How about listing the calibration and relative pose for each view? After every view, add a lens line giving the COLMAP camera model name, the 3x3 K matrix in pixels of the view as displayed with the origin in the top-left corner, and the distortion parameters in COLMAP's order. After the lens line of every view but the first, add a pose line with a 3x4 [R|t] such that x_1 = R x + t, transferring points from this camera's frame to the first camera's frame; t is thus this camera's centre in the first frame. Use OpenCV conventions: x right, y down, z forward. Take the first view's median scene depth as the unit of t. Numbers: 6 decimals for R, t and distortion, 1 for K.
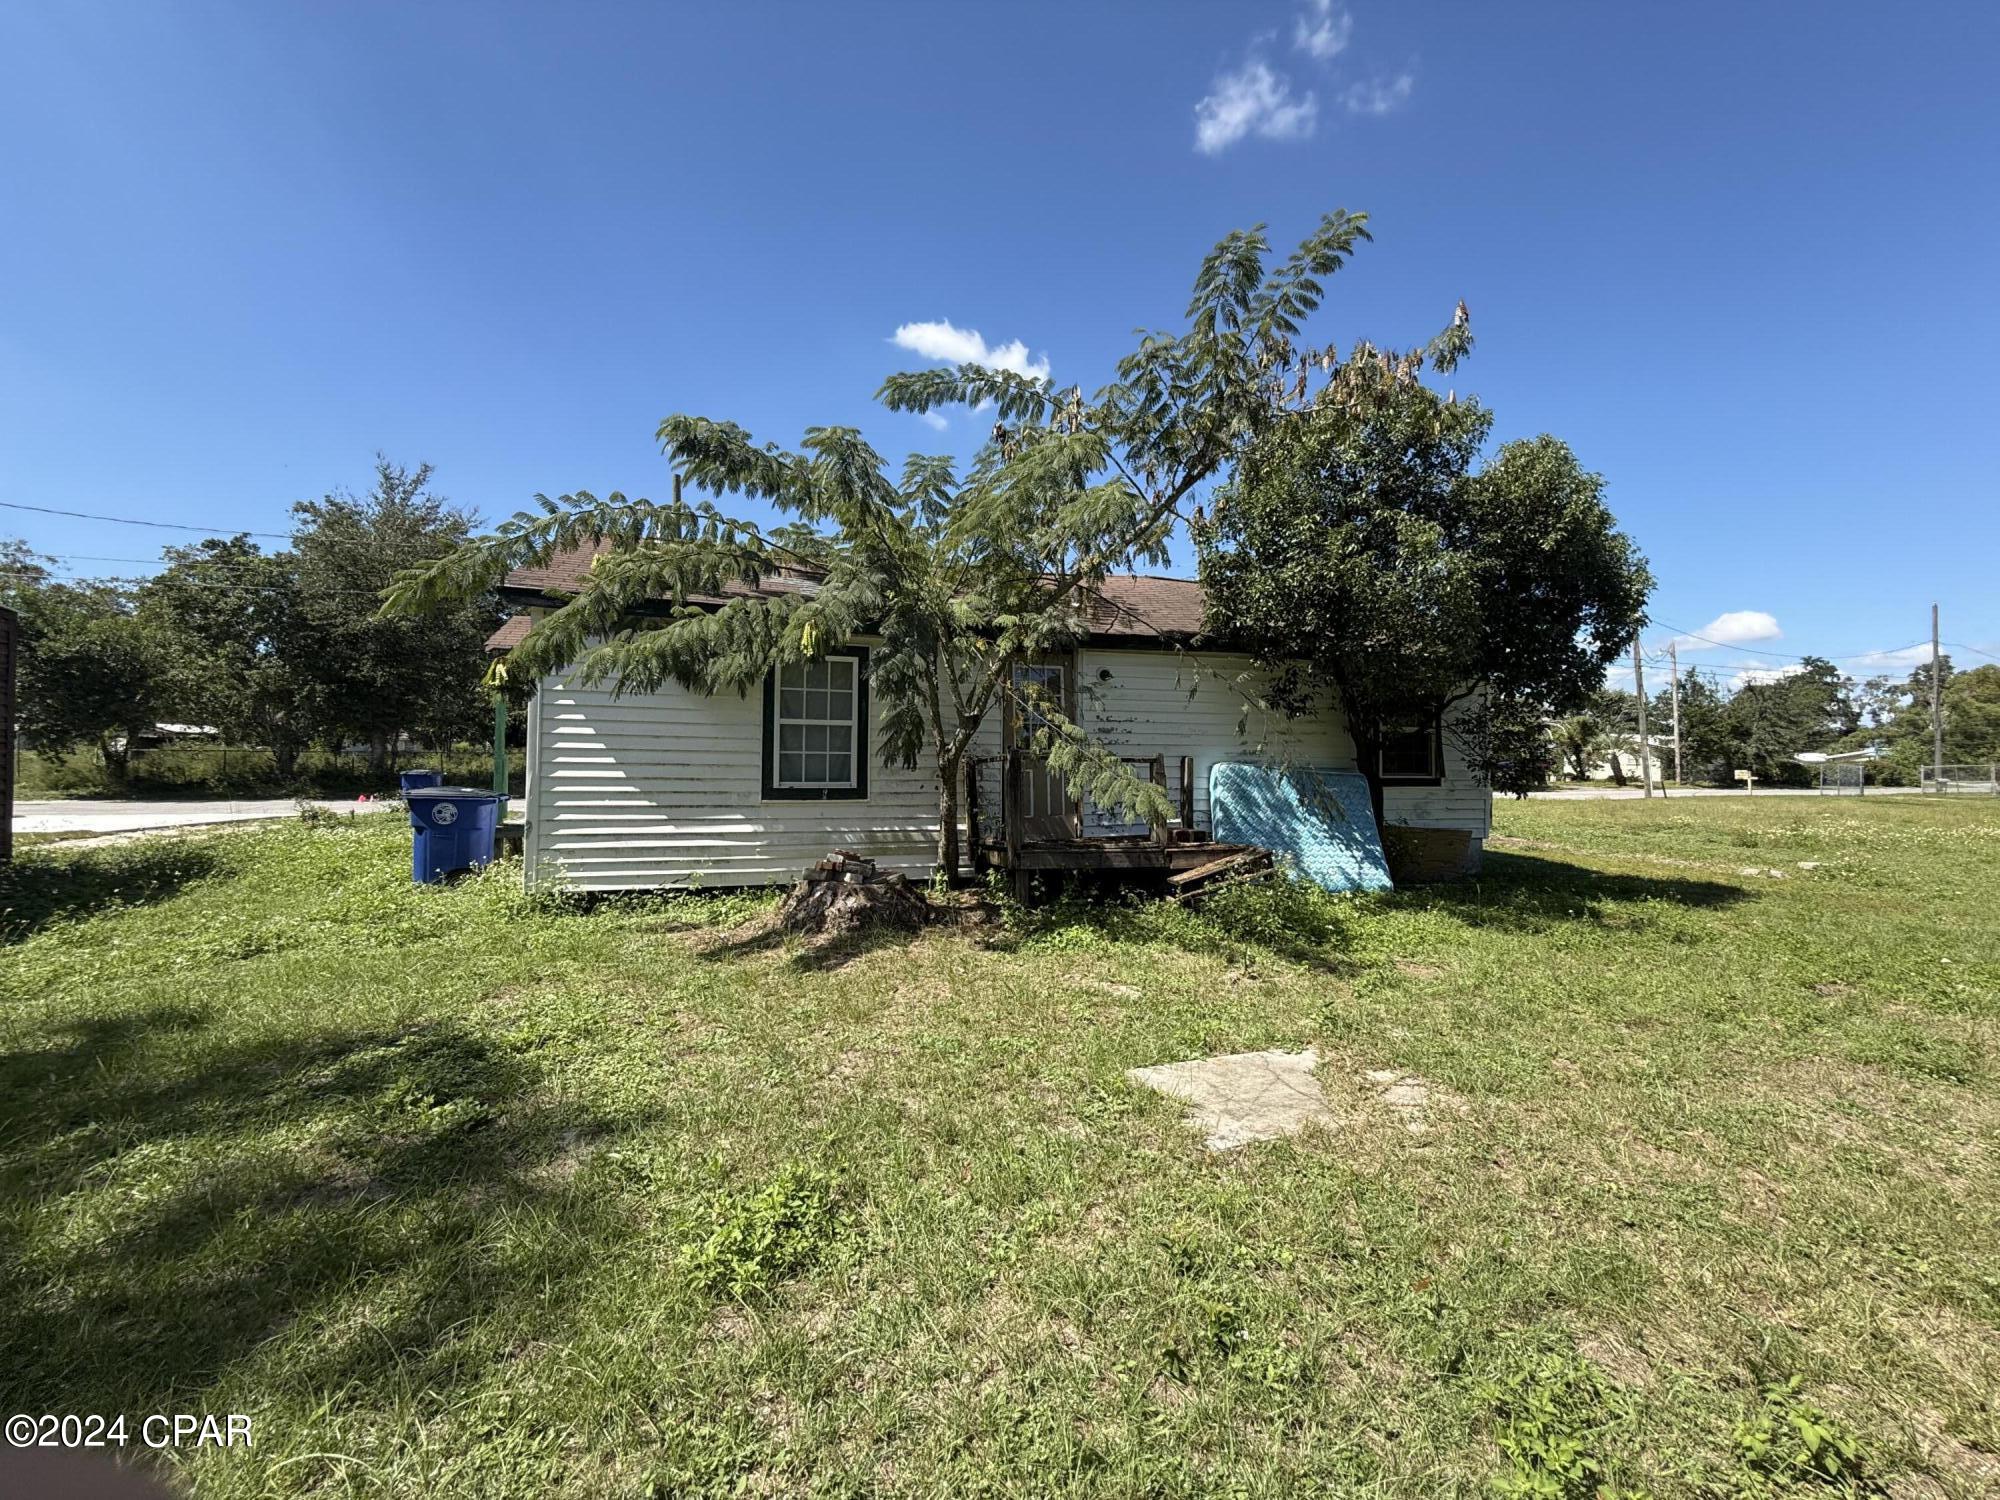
lens RADIAL K [[802.8, 0, 993.9], [0, 802.8, 749.8], [0, 0, 1]] dist [0.000066, 0.000161]
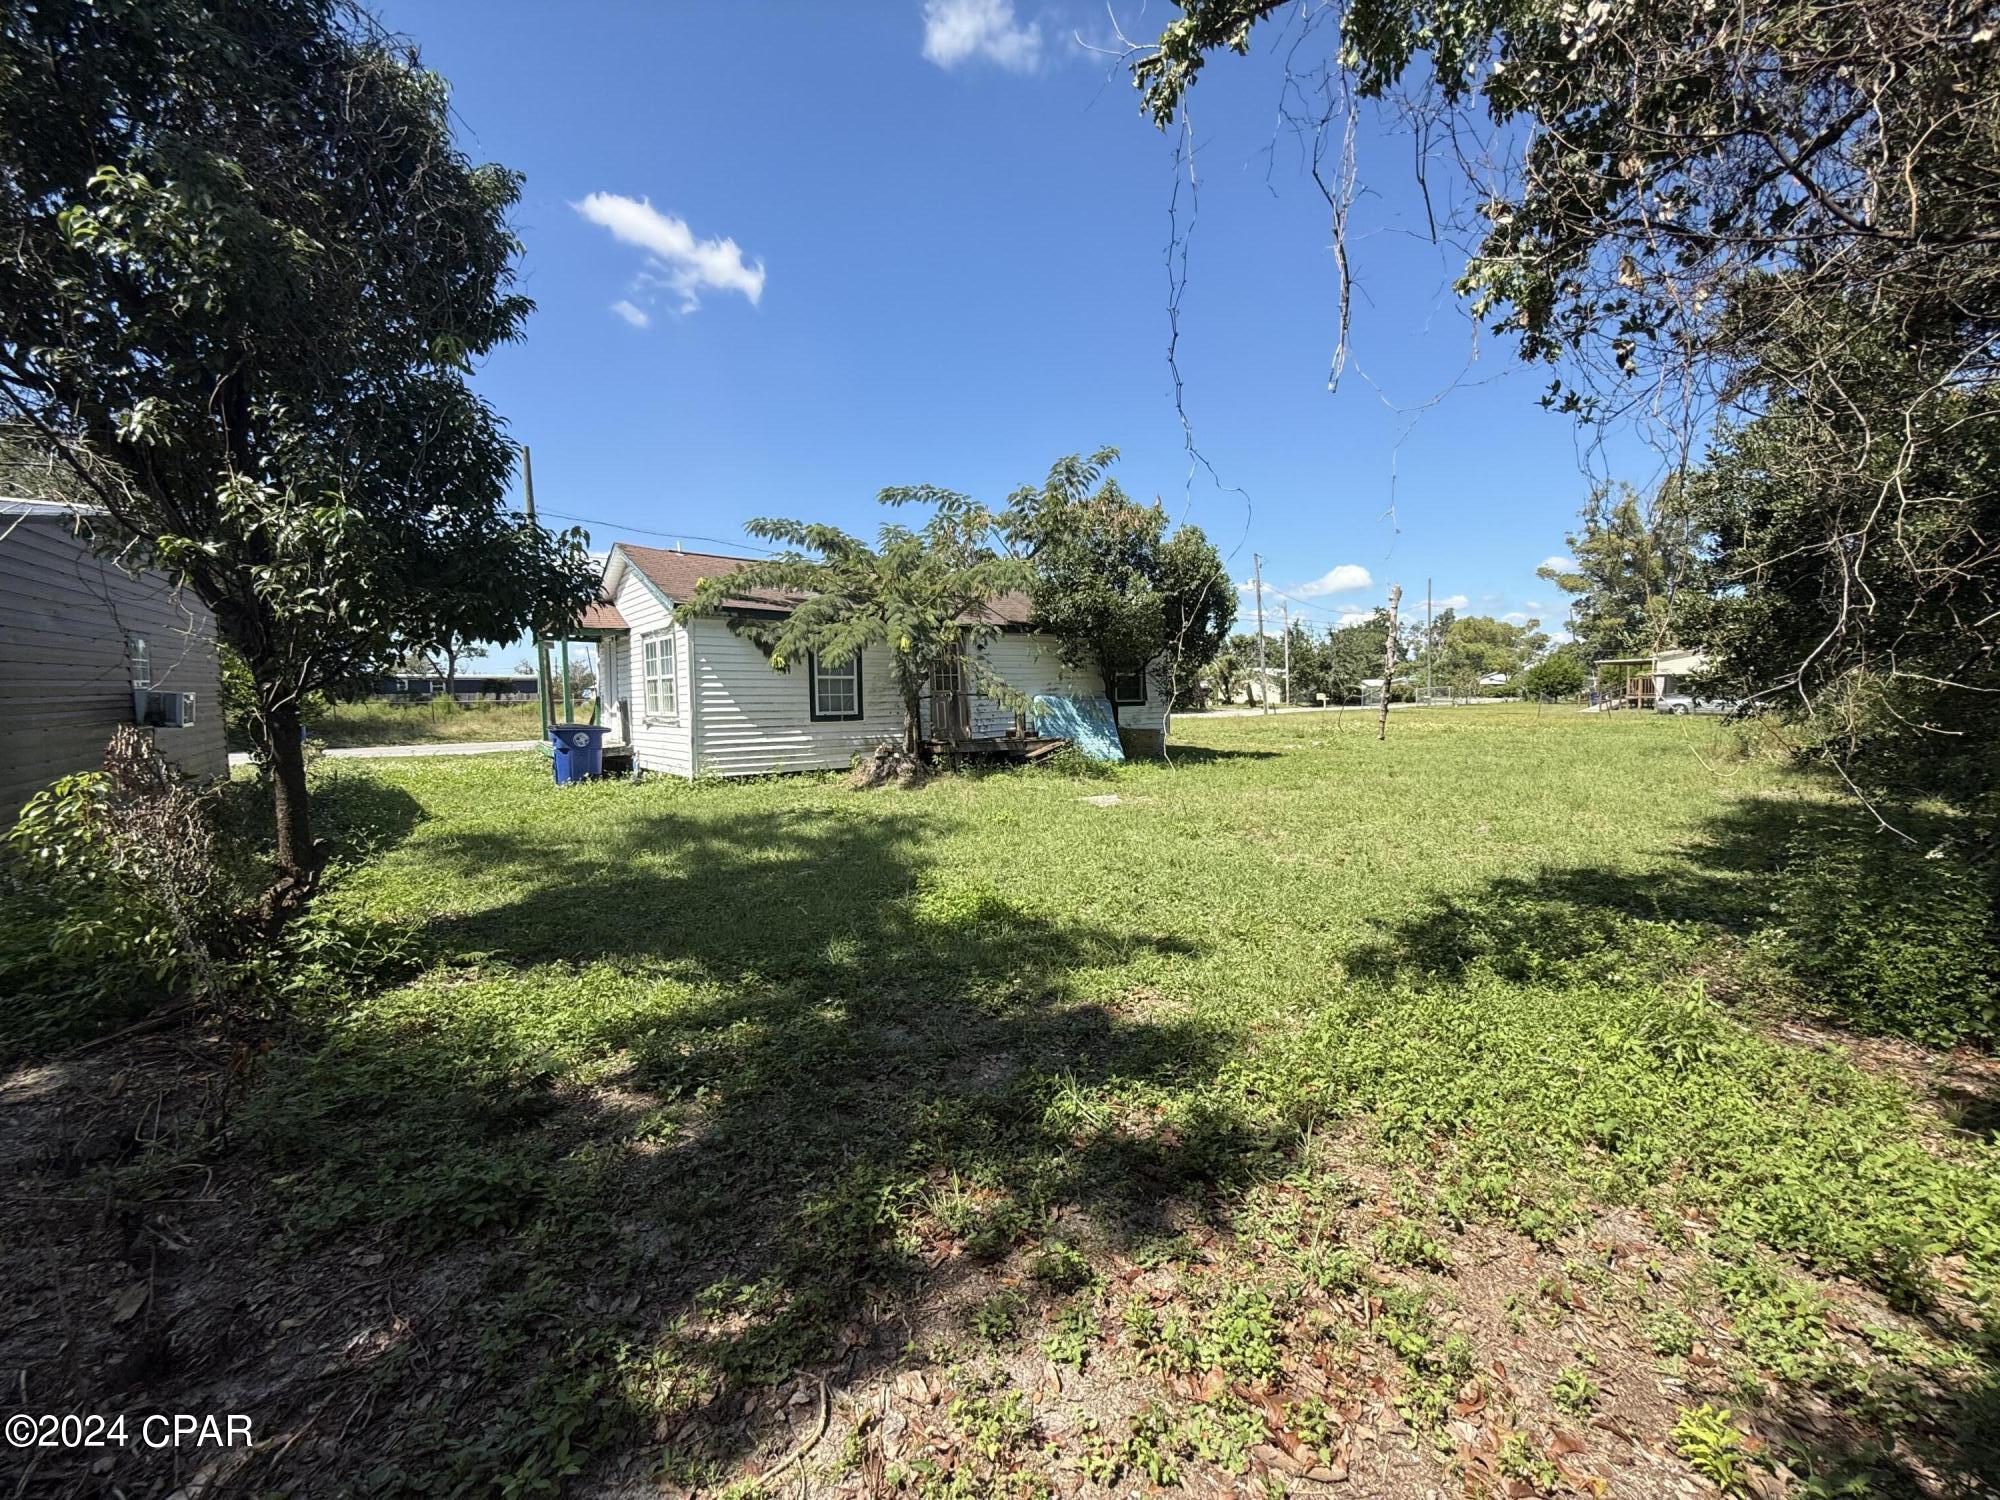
lens RADIAL K [[802.8, 0, 993.9], [0, 802.8, 749.8], [0, 0, 1]] dist [0.000066, 0.000161]
pose [[0.942438, -0.045354, 0.331290, -0.422694], [0.019258, 0.996476, 0.081636, -0.011543], [-0.333825, -0.070556, 0.939991, -0.682305]]
